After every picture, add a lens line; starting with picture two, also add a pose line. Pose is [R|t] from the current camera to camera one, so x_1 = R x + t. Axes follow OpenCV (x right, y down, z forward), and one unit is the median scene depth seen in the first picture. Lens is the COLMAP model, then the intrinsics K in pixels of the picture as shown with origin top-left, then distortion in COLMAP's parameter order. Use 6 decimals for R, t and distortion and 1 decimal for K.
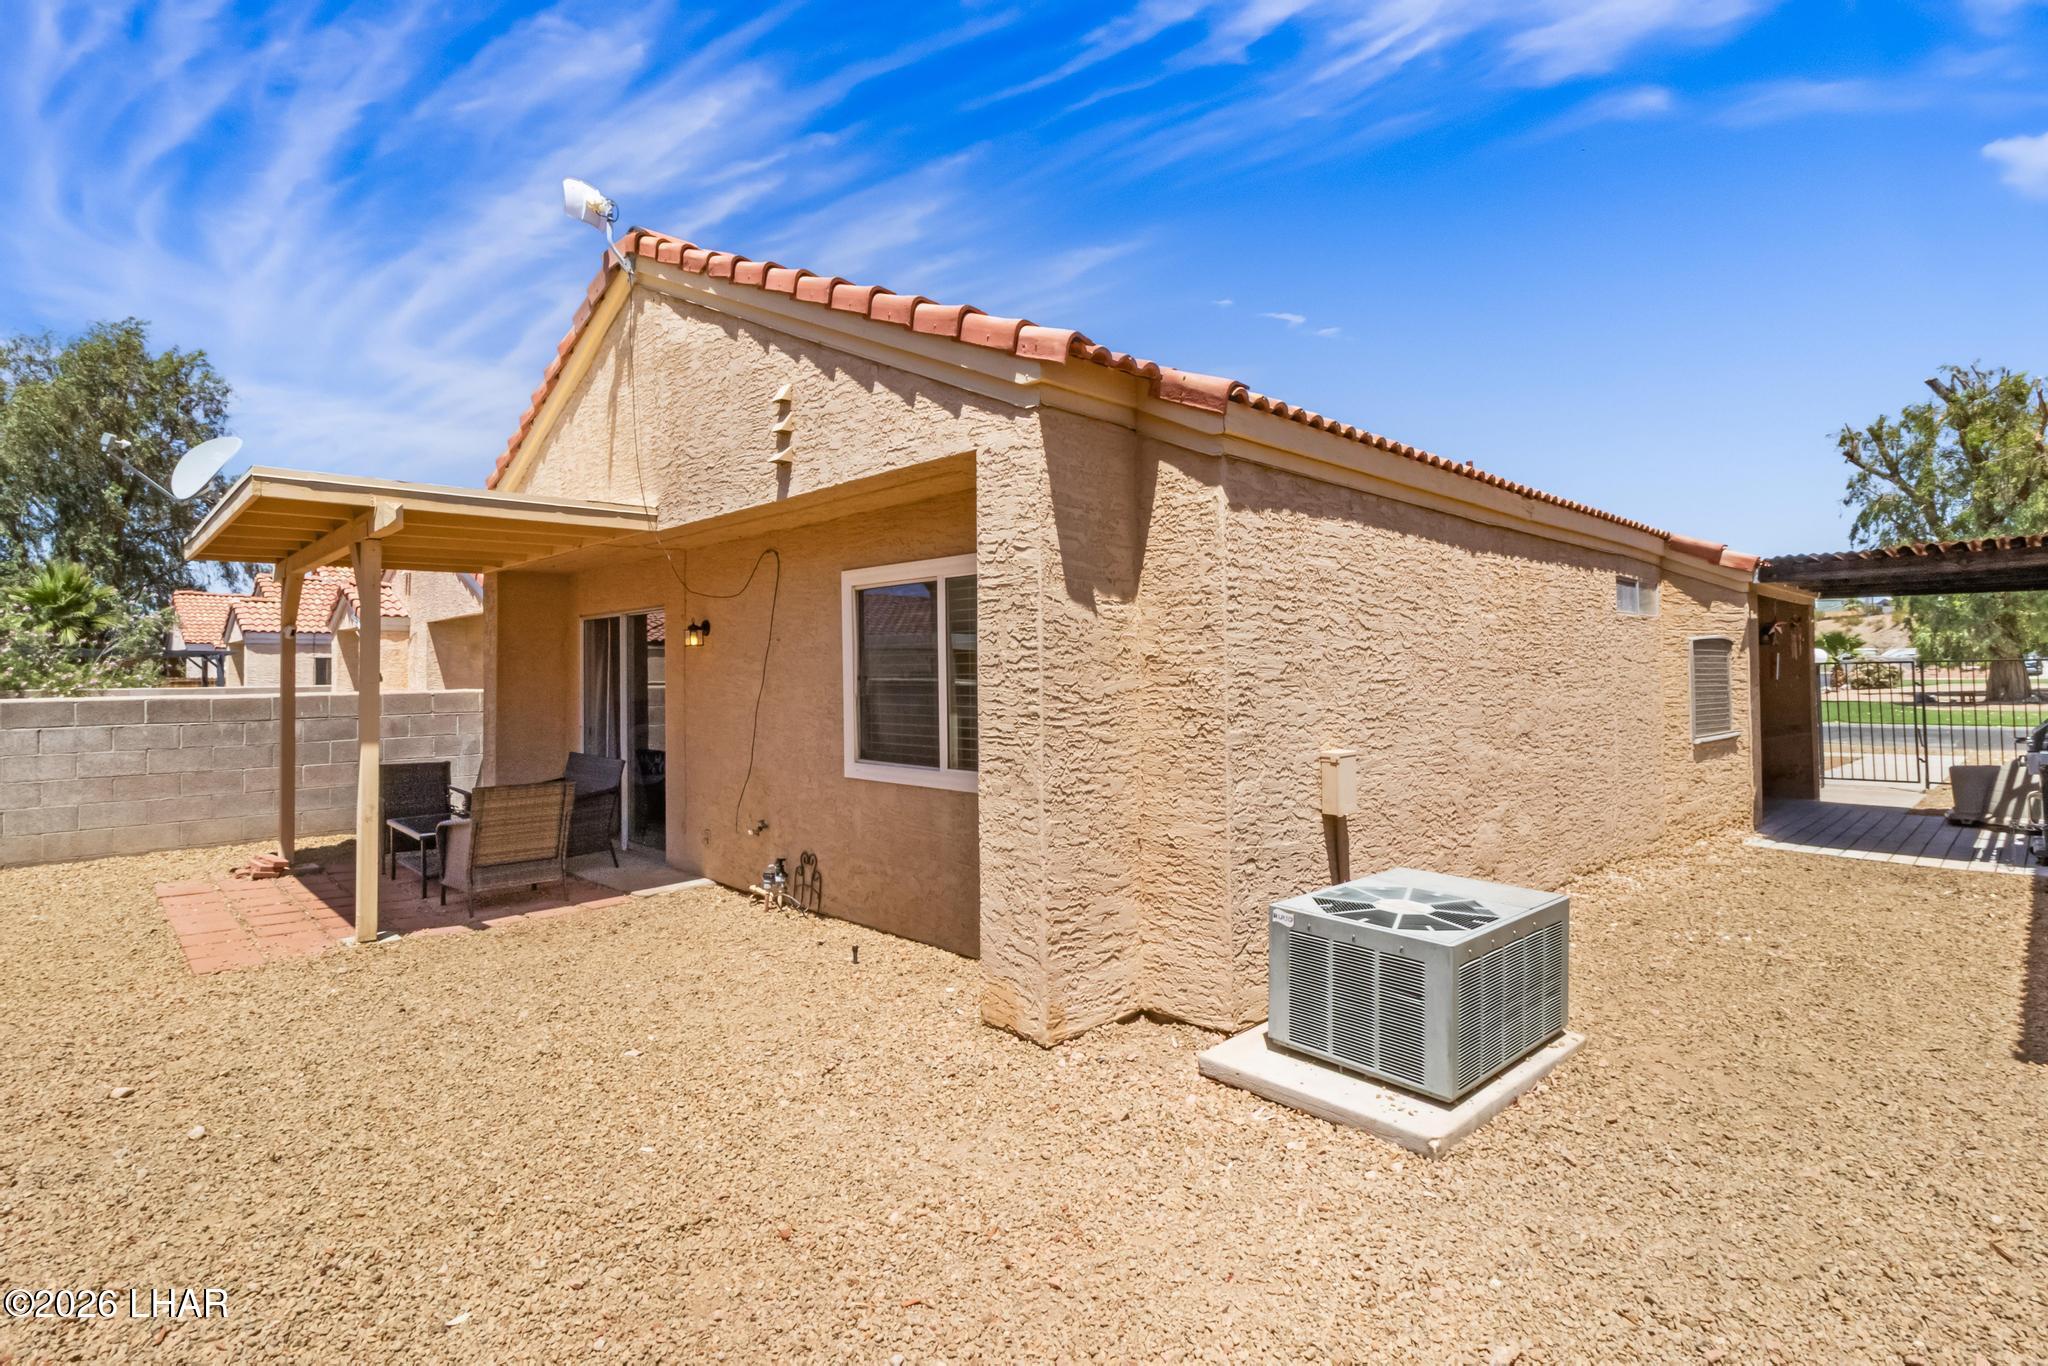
lens RADIAL K [[1002.8, 0, 1034.0], [0, 1002.8, 655.4], [0, 0, 1]] dist [-0.003603, -0.000887]
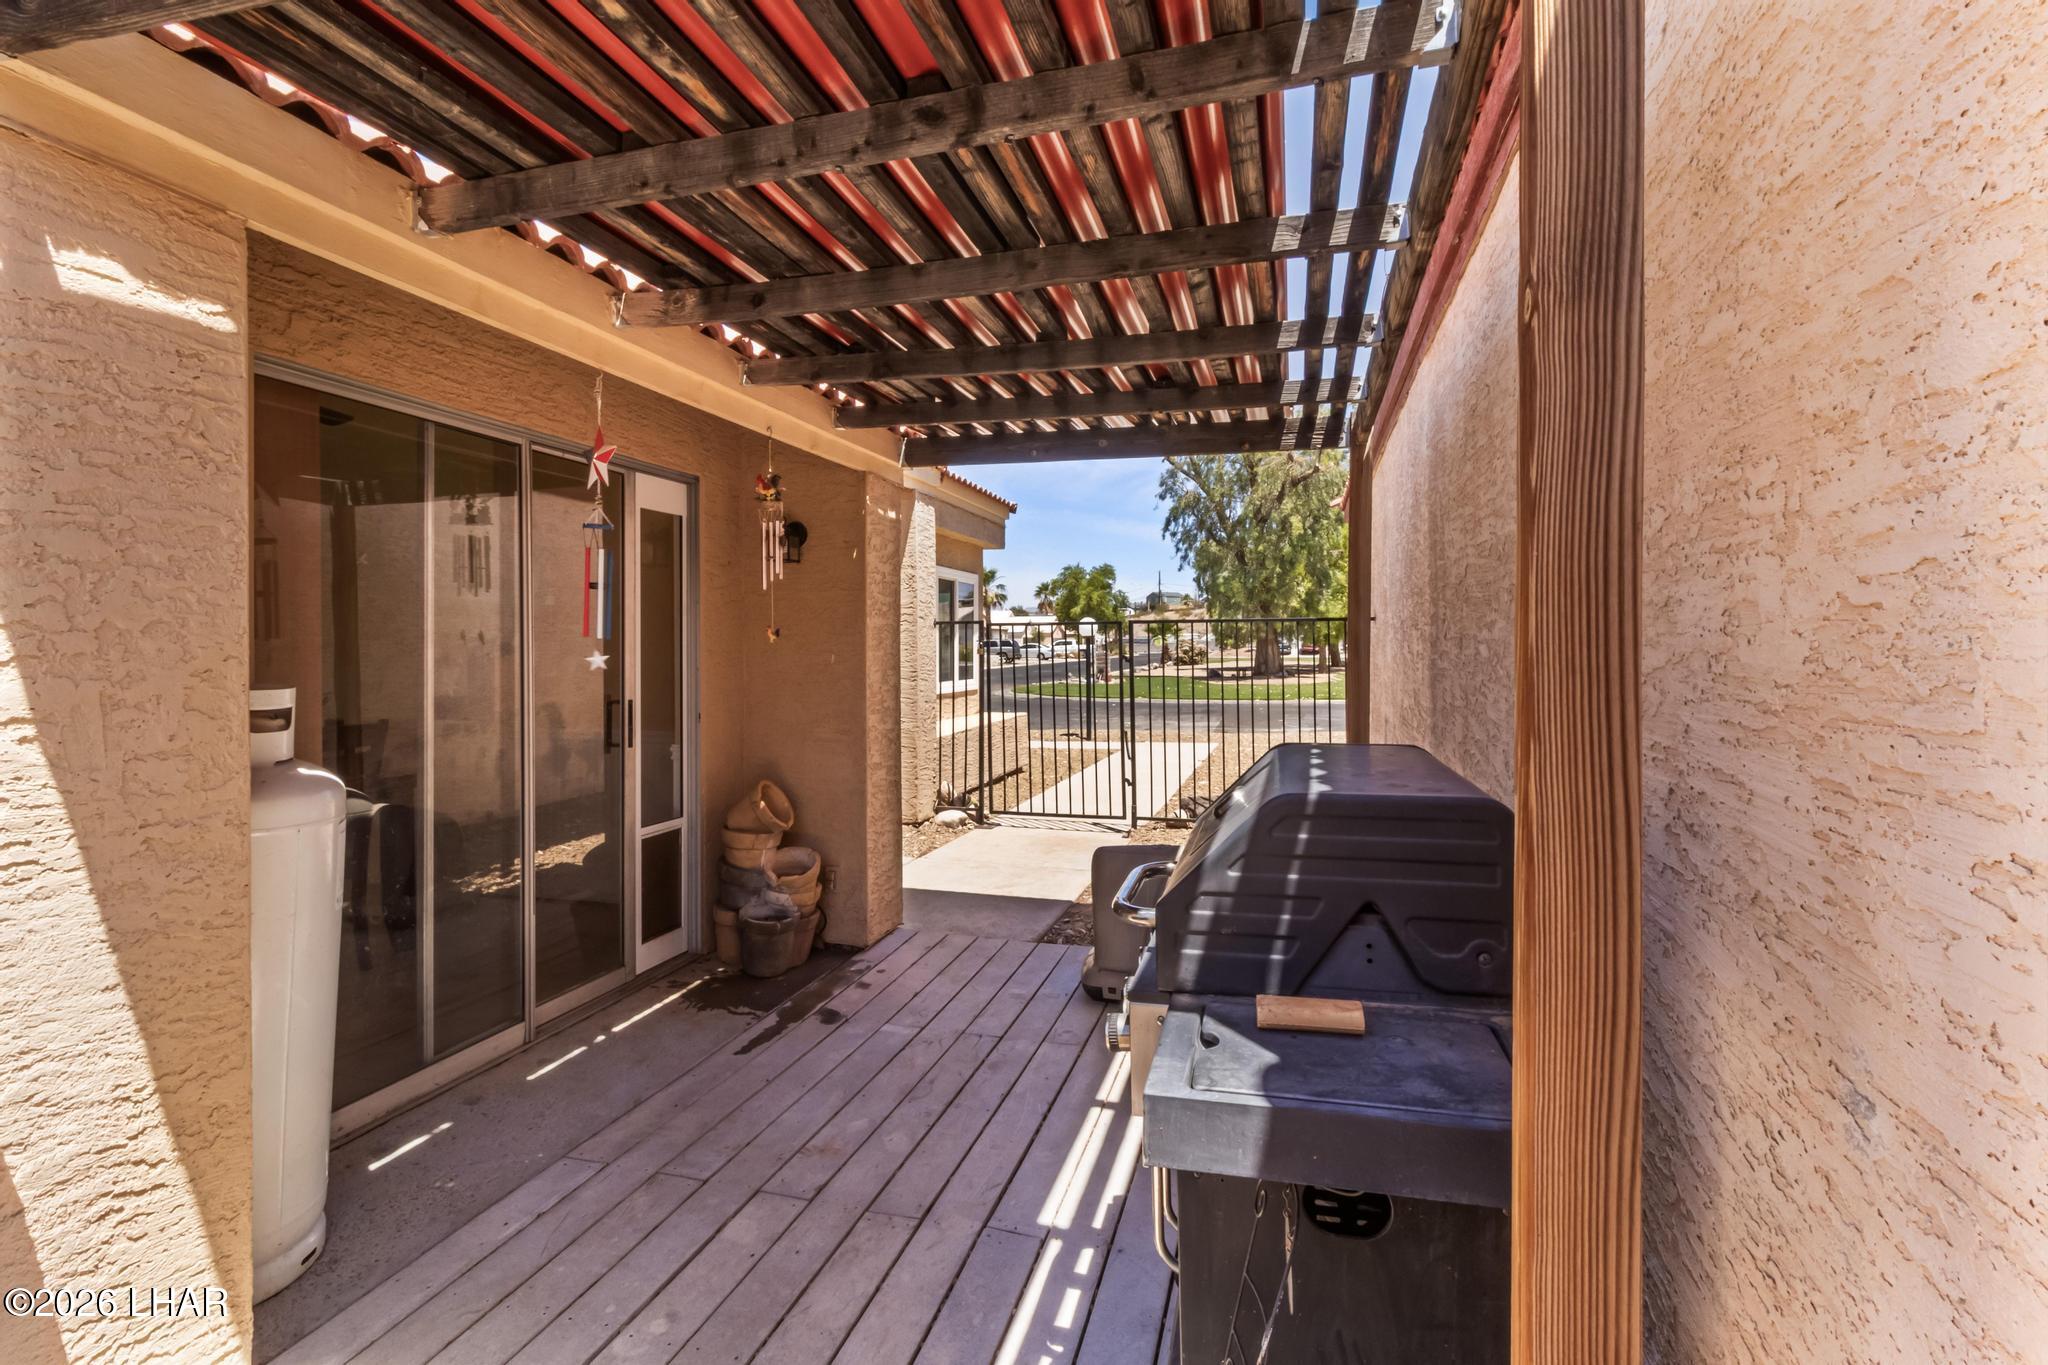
lens RADIAL K [[961.2, 0, 1024.1], [0, 961.2, 654.4], [0, 0, 1]] dist [0.000496, -0.000278]
pose [[0.868969, 0.003207, 0.494857, 0.156454], [-0.013832, 0.999746, 0.017811, 0.004254], [-0.494674, -0.022322, 0.868792, 0.149645]]
